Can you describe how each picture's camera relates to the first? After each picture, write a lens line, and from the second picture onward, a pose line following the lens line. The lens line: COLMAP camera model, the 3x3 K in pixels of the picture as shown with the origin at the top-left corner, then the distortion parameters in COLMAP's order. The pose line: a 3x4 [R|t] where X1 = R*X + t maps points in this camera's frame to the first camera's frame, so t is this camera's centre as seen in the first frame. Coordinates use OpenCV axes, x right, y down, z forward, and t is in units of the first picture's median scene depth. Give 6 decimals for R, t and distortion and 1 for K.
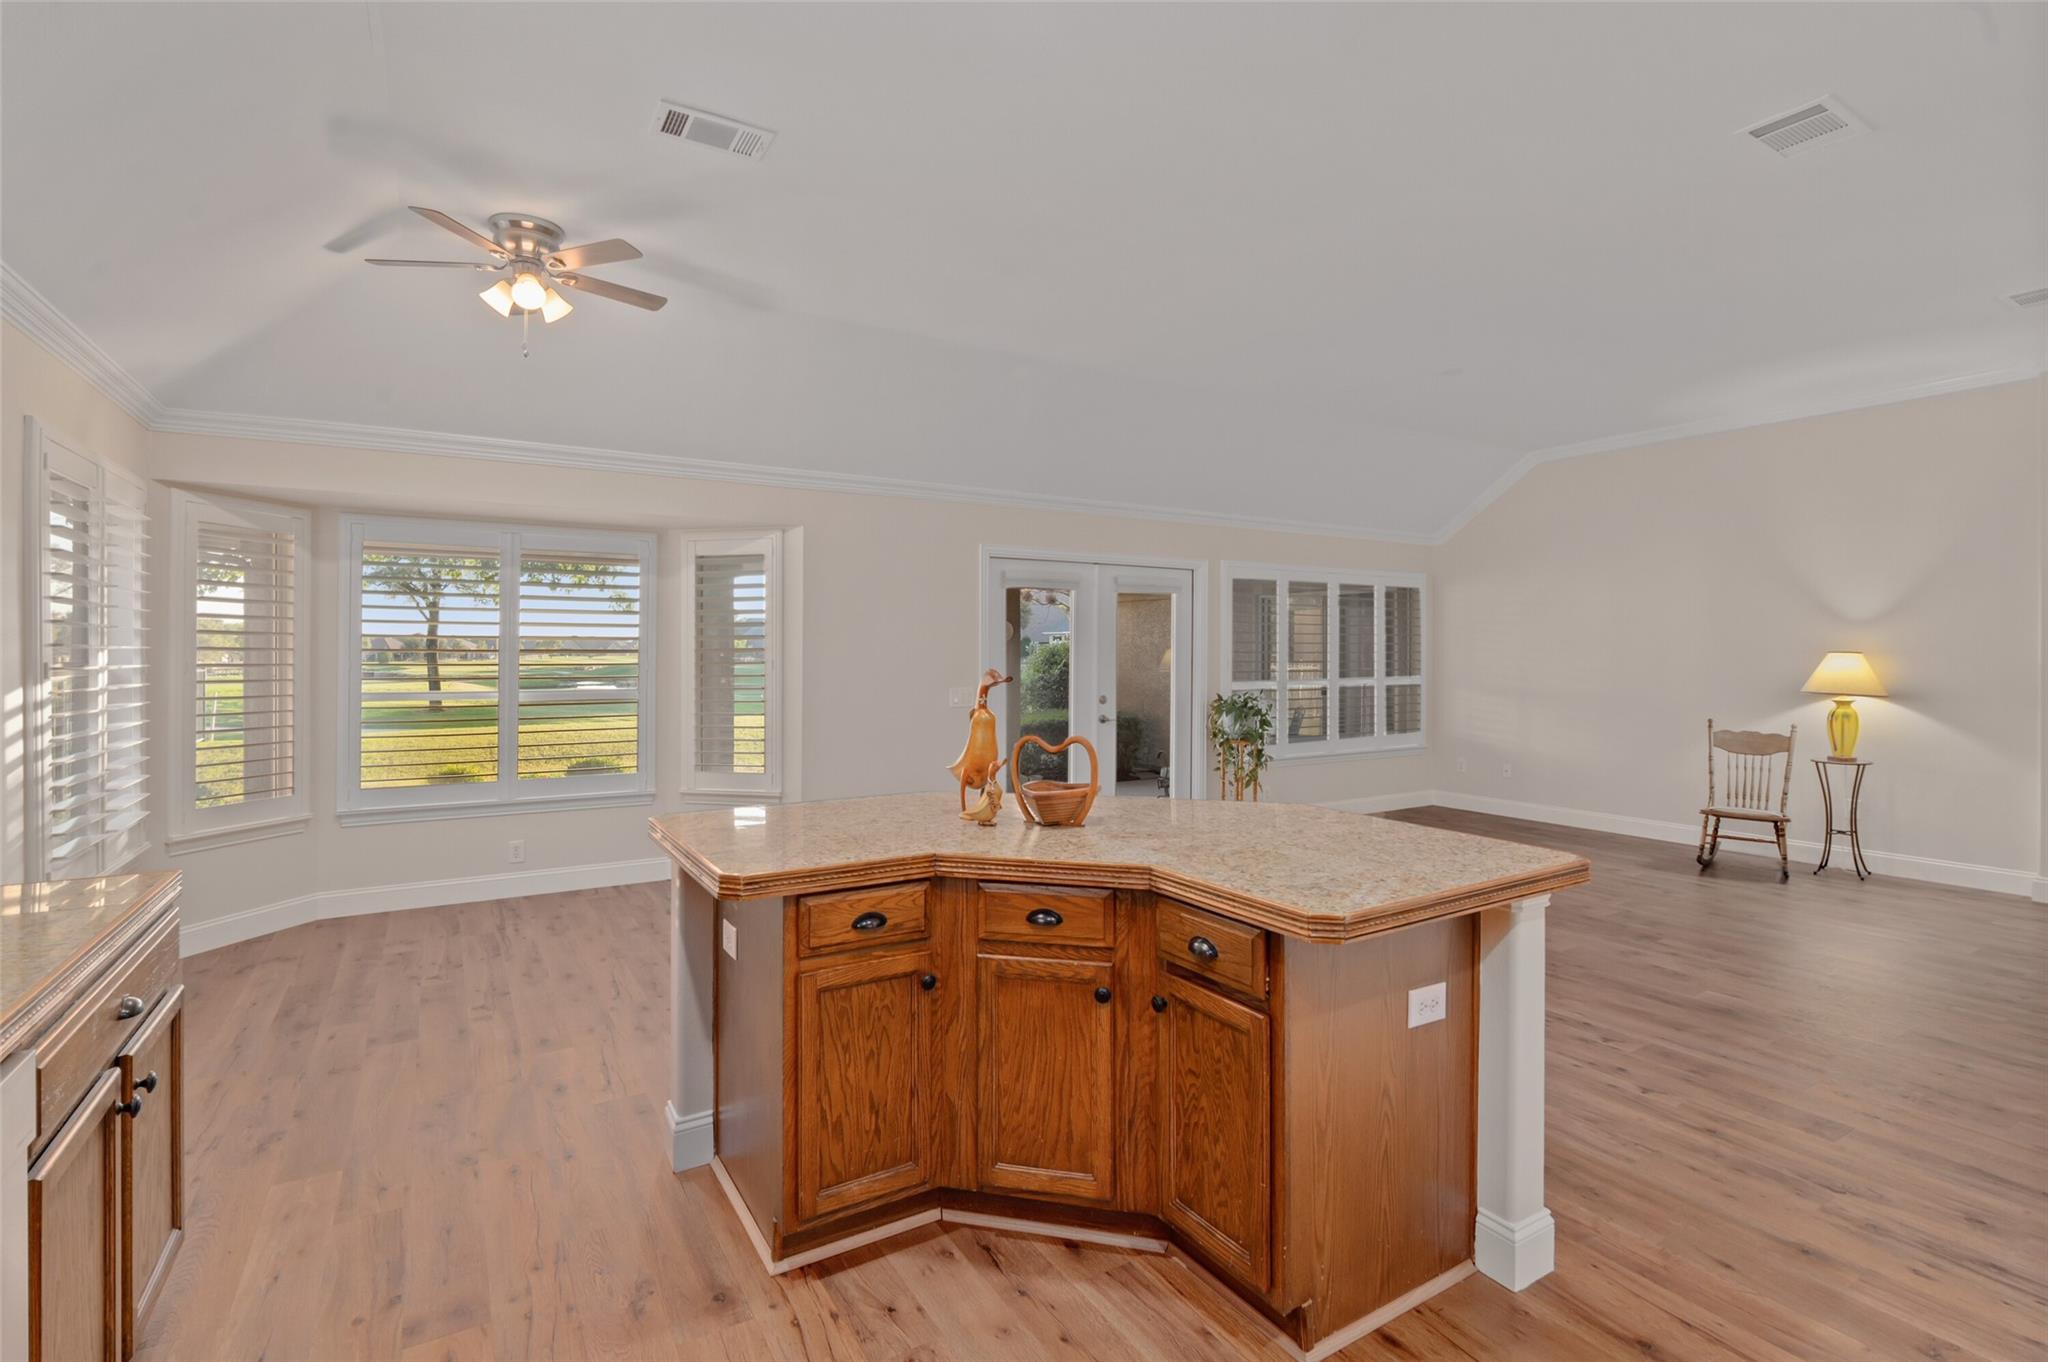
lens RADIAL K [[947.4, 0, 1028.5], [0, 947.4, 640.8], [0, 0, 1]] dist [-0.004639, 0.000399]
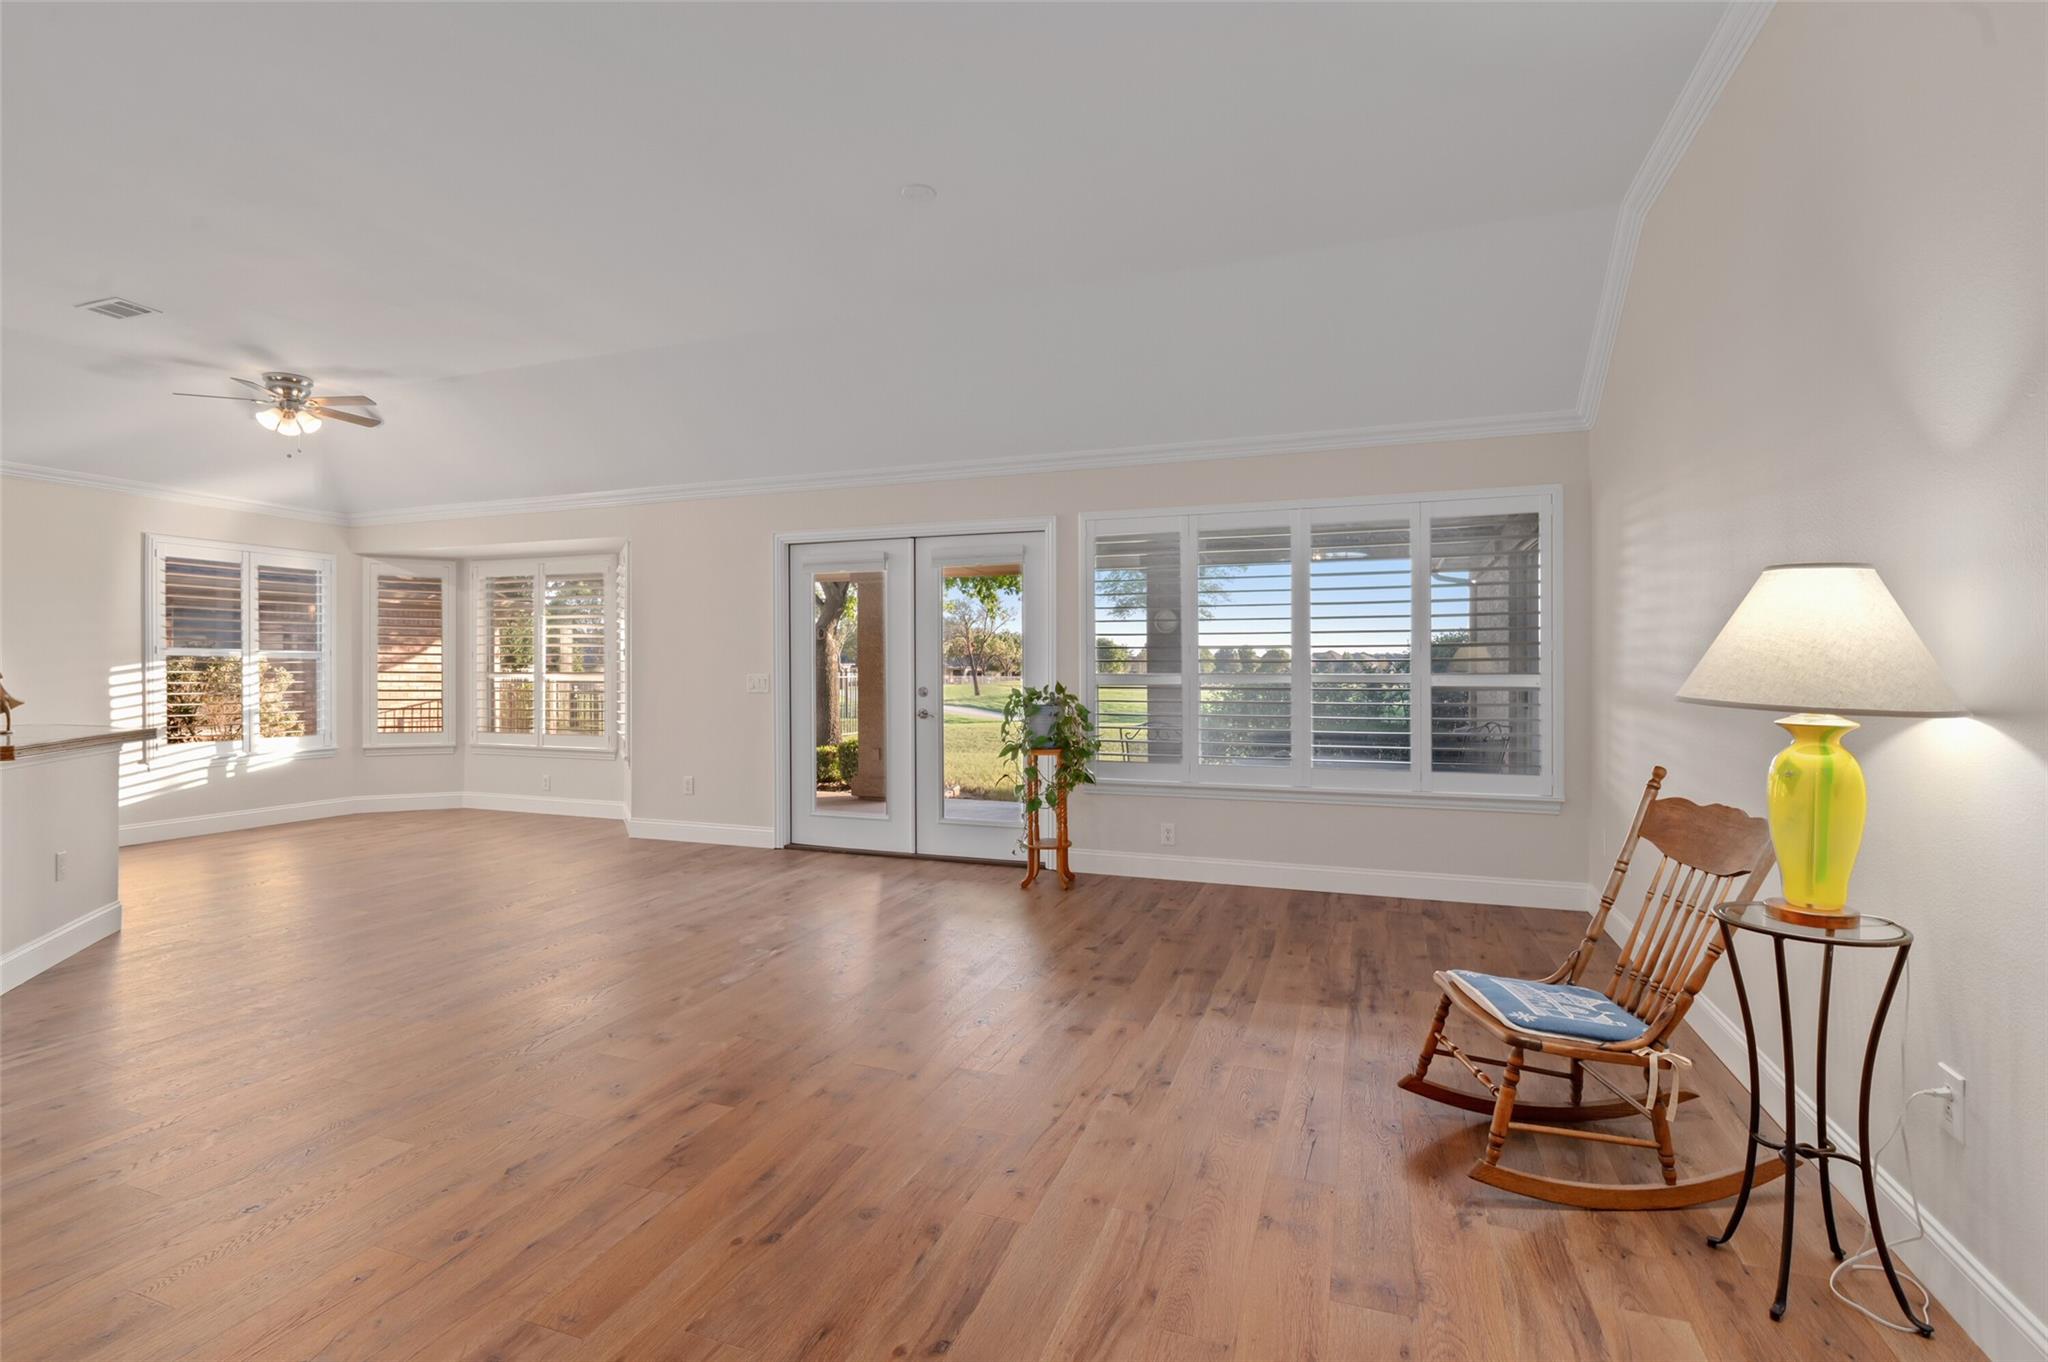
lens RADIAL K [[947.4, 0, 1014.0], [0, 947.4, 661.6], [0, 0, 1]] dist [-0.004639, 0.000399]
pose [[0.614920, -0.006831, -0.788560, 0.944958], [0.013492, 0.999907, 0.001859, 0.039691], [0.788474, -0.011782, 0.614955, 0.611941]]
